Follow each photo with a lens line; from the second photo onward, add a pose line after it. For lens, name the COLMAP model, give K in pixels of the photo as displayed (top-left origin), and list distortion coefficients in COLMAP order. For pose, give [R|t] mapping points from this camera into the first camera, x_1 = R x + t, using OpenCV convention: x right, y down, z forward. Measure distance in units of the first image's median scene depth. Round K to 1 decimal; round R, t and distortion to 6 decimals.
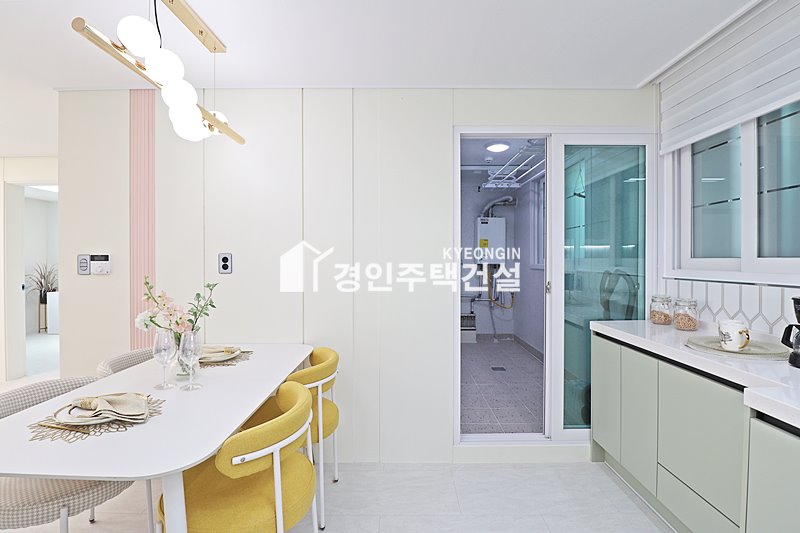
lens RADIAL K [[368.9, 0, 404.5], [0, 368.9, 261.0], [0, 0, 1]] dist [0.000491, -0.014942]
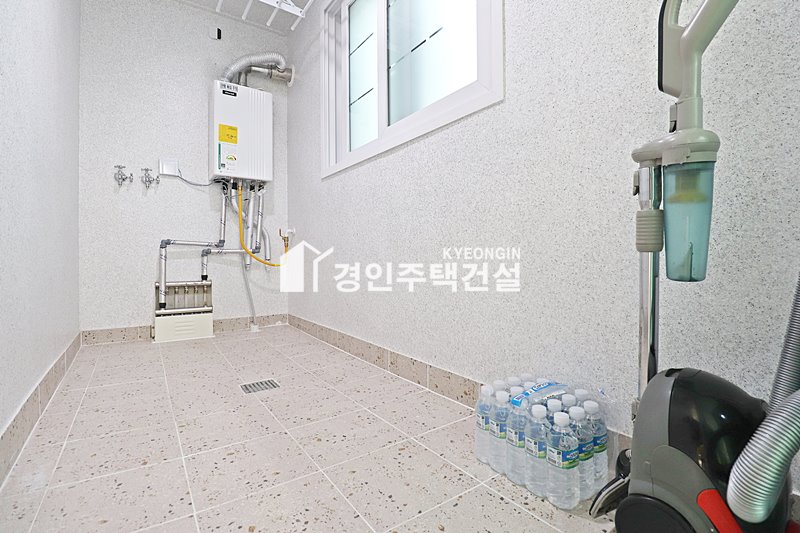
lens RADIAL K [[368.9, 0, 404.5], [0, 368.9, 261.0], [0, 0, 1]] dist [0.000491, -0.014942]
pose [[0.813831, -0.005041, 0.581080, 0.116190], [0.008230, 0.999962, -0.002853, 0.122768], [-0.581044, 0.007104, 0.813841, 0.447983]]
